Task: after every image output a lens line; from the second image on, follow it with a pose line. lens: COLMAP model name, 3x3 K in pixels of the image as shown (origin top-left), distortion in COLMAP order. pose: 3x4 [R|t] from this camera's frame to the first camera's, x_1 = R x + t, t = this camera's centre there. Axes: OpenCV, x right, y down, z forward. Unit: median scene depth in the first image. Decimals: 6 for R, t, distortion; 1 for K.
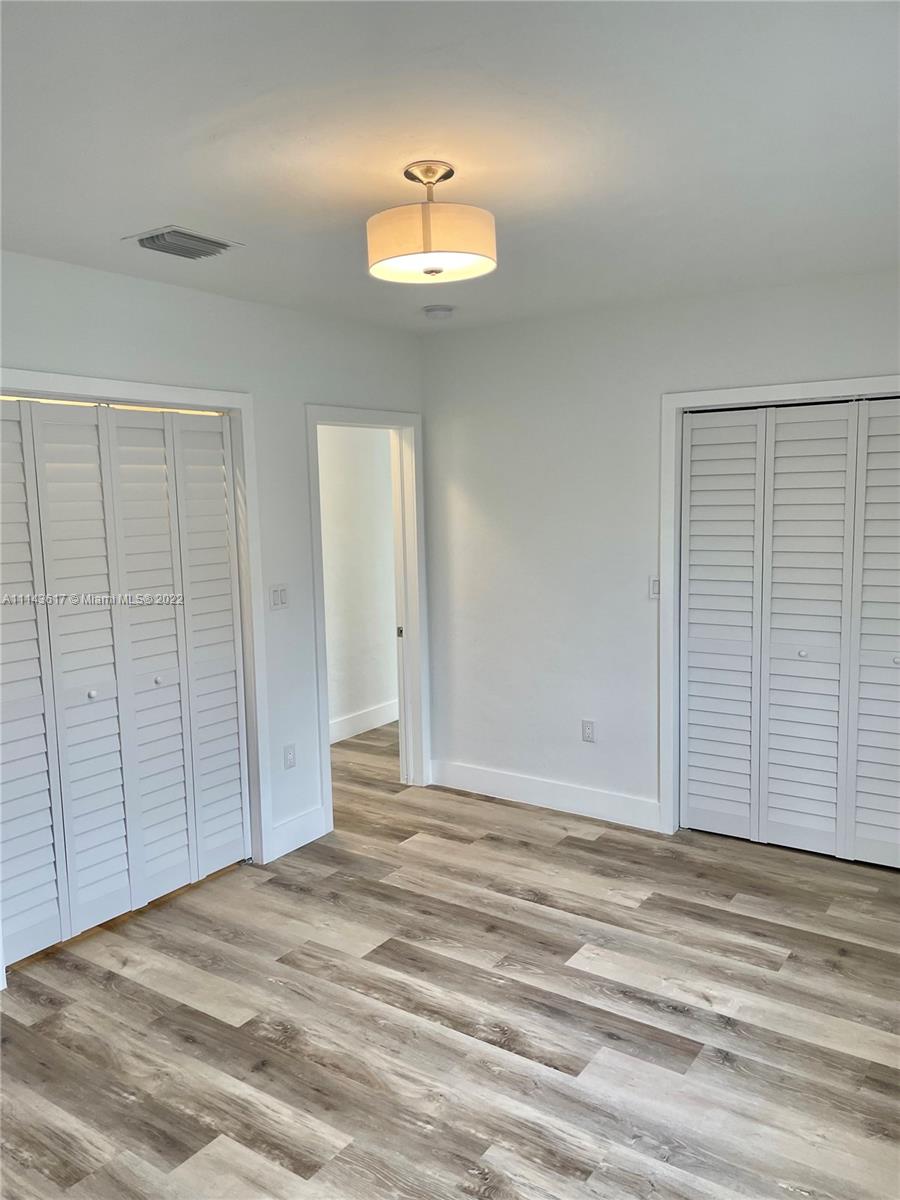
lens RADIAL K [[907.5, 0, 447.8], [0, 907.5, 593.1], [0, 0, 1]] dist [0.091193, -0.126318]
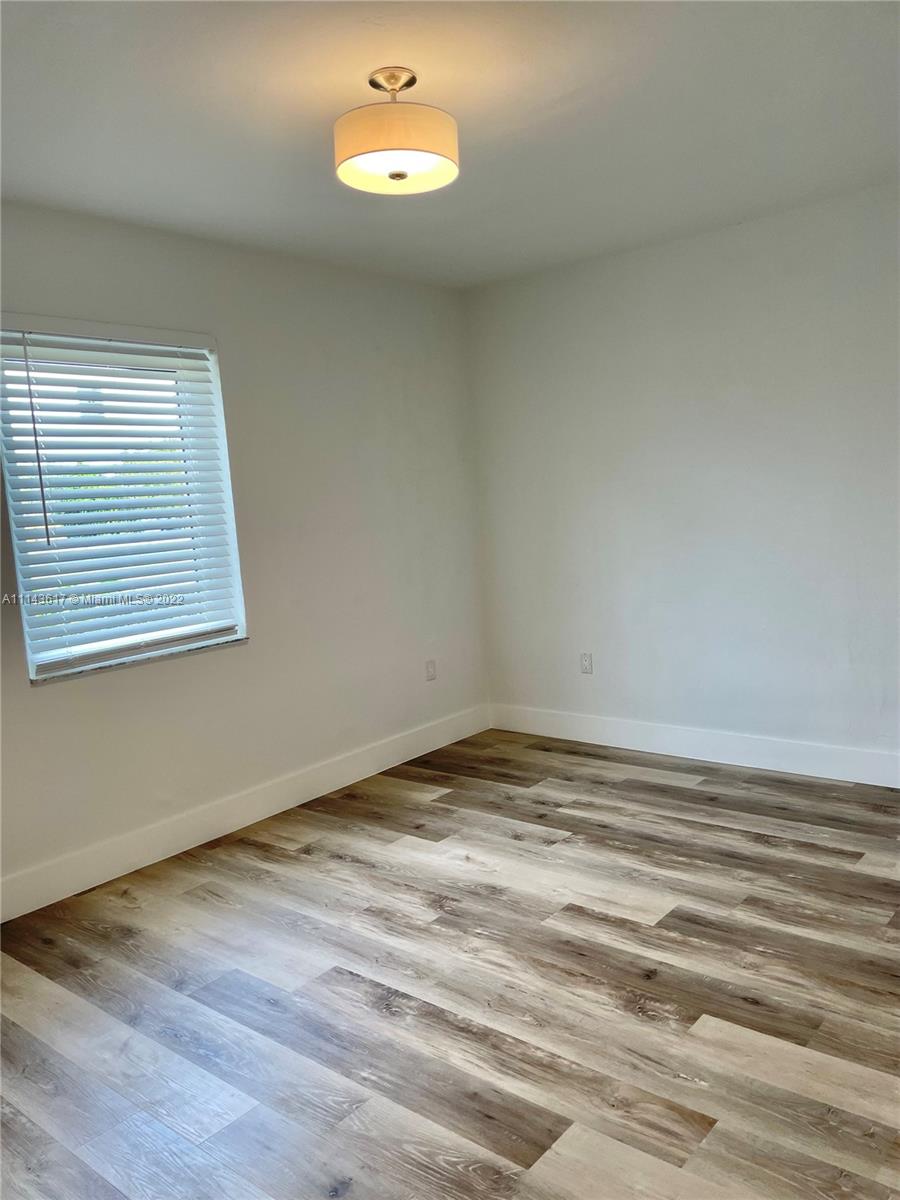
lens RADIAL K [[907.5, 0, 447.8], [0, 907.5, 593.1], [0, 0, 1]] dist [0.091193, -0.126318]
pose [[-0.991411, 0.078795, 0.104381, -0.123196], [0.100045, 0.970973, 0.217261, -0.098010], [-0.084232, 0.225838, -0.970517, 1.816857]]
